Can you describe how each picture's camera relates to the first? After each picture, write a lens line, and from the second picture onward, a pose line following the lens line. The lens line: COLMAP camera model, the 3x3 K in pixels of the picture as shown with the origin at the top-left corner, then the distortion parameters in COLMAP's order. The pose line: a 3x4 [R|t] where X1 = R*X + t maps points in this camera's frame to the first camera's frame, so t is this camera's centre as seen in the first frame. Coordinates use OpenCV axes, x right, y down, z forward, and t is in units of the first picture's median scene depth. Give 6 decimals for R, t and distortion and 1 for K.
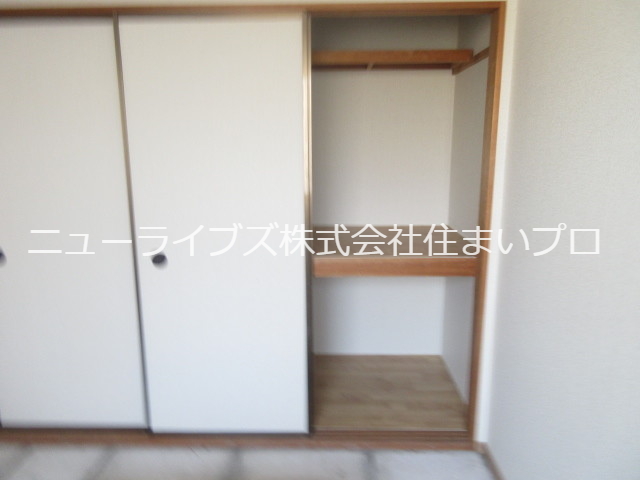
lens RADIAL K [[450.4, 0, 320.0], [0, 450.4, 240.0], [0, 0, 1]] dist [0.002257, 0.000842]
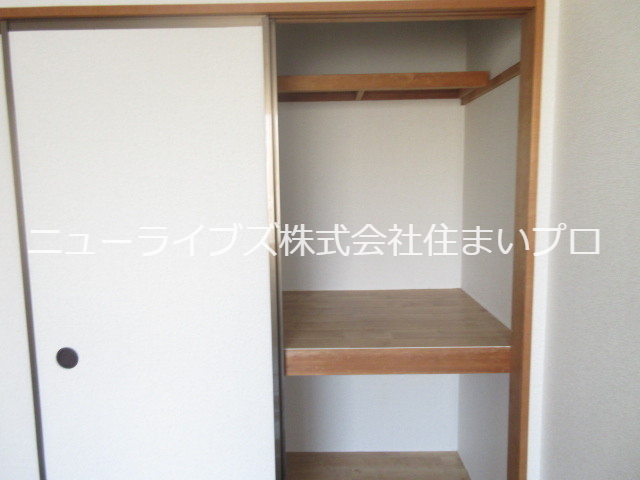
lens RADIAL K [[470.8, 0, 316.2], [0, 470.8, 238.4], [0, 0, 1]] dist [0.004177, 0.000672]
pose [[0.999925, -0.010500, 0.006354, 0.029804], [0.011049, 0.995544, -0.093651, -0.061420], [-0.005342, 0.093714, 0.995585, 0.217543]]
